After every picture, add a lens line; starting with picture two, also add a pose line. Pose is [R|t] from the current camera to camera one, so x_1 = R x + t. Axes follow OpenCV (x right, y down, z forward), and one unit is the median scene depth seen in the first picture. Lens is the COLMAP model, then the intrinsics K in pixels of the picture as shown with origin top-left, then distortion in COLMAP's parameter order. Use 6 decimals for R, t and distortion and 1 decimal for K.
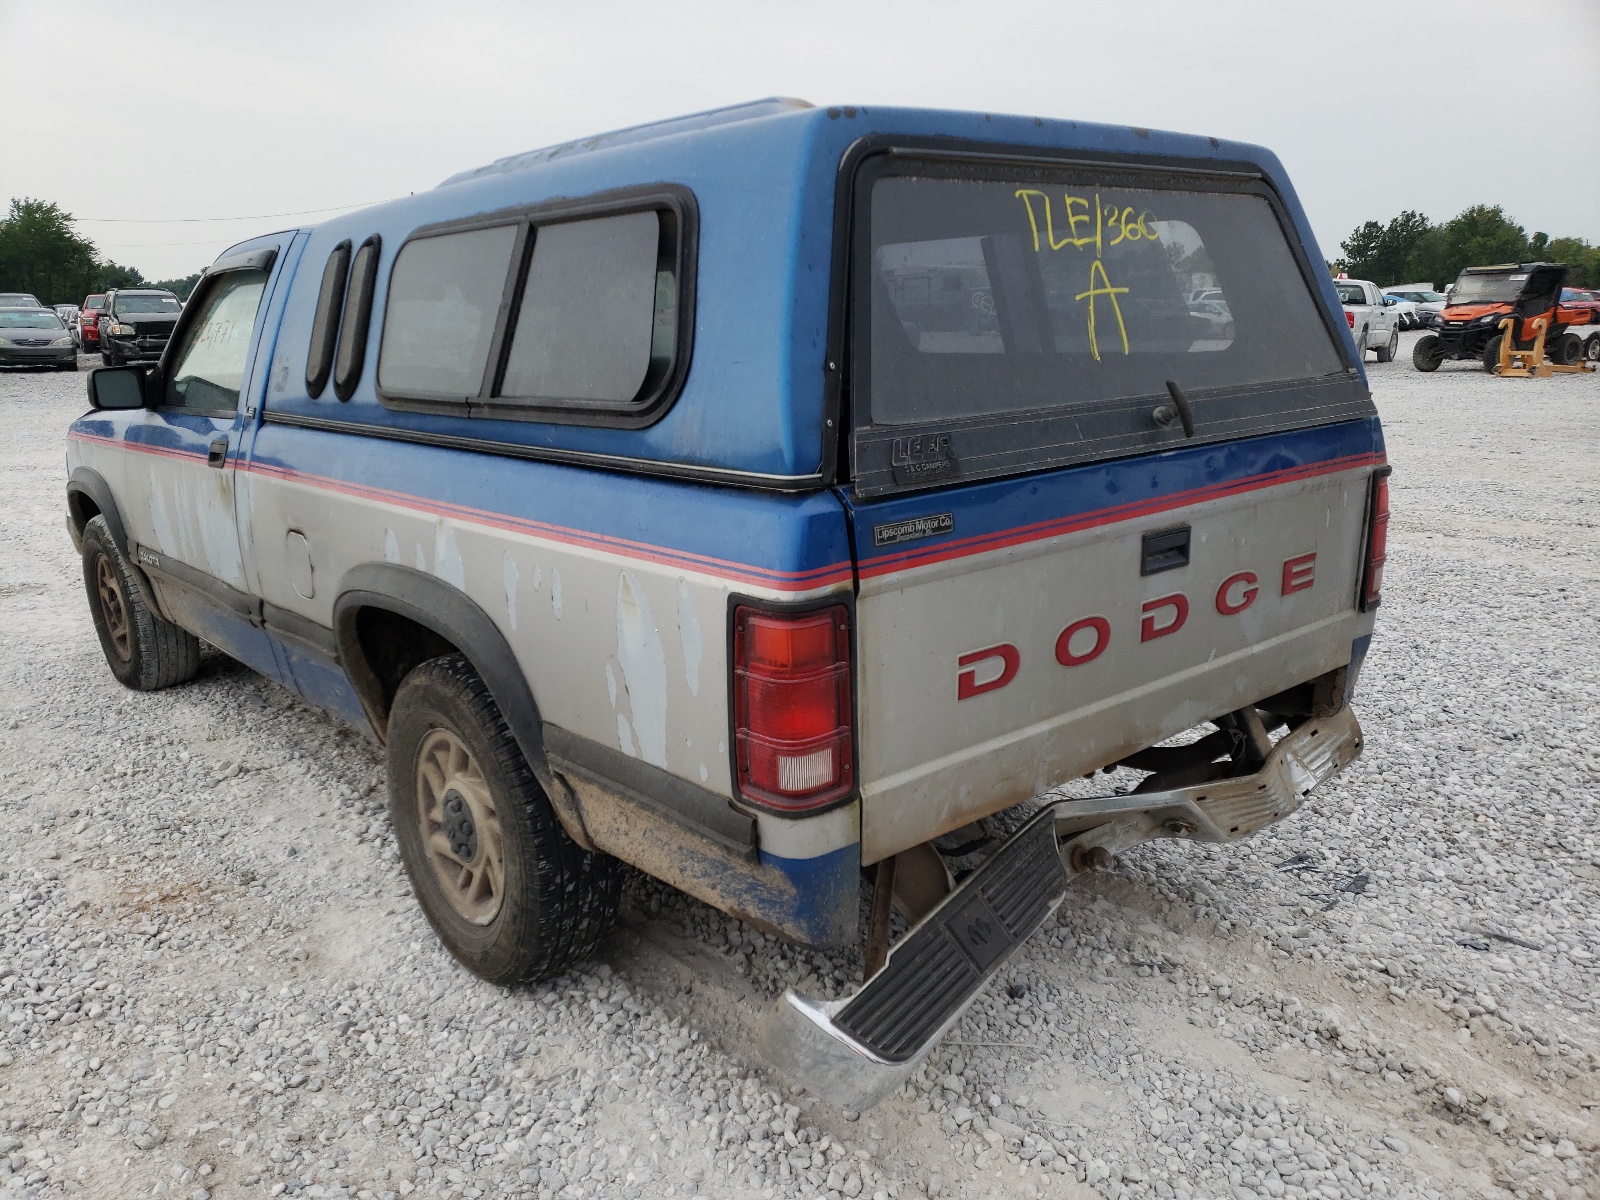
lens RADIAL K [[1225.2, 0, 743.1], [0, 1225.2, 600.5], [0, 0, 1]] dist [0.046066, -0.041458]
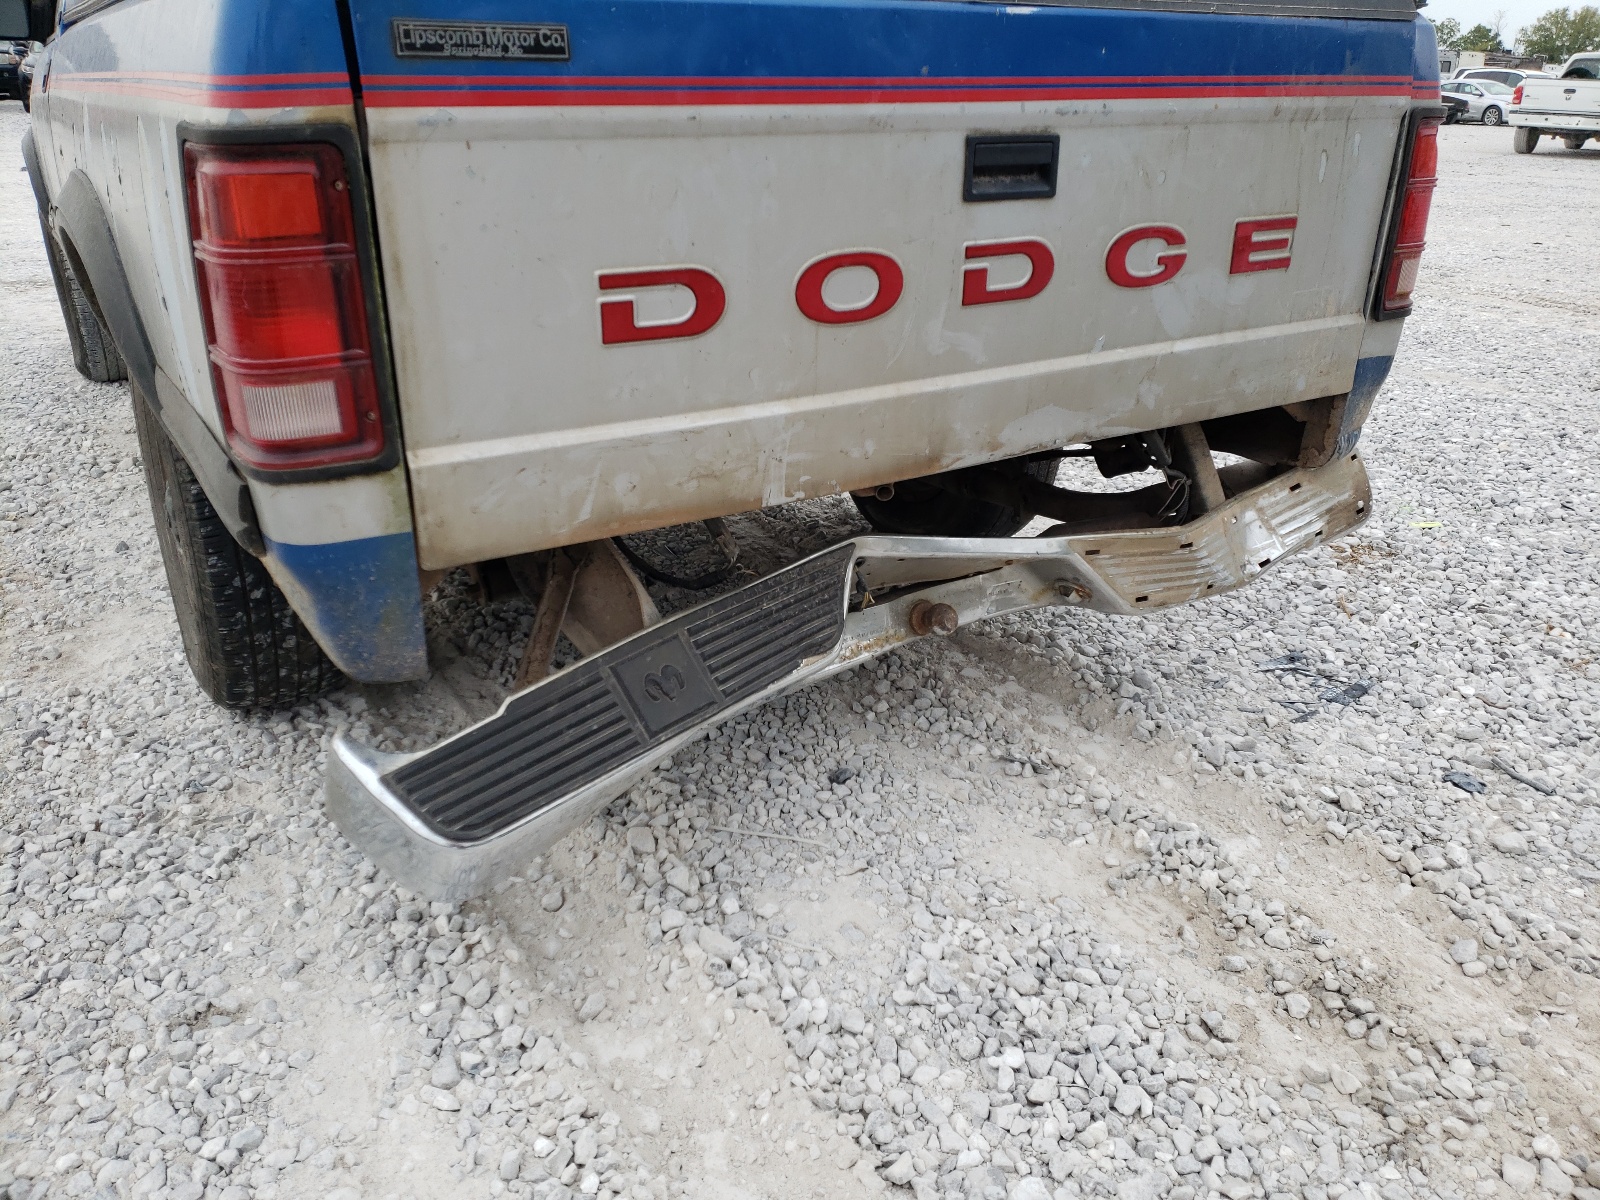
lens RADIAL K [[1210.2, 0, 794.9], [0, 1210.2, 564.2], [0, 0, 1]] dist [0.050446, -0.048969]
pose [[0.990040, 0.084469, -0.112632, 0.265206], [-0.067652, 0.987033, 0.145565, 0.070254], [0.123468, -0.136496, 0.982916, 0.248948]]
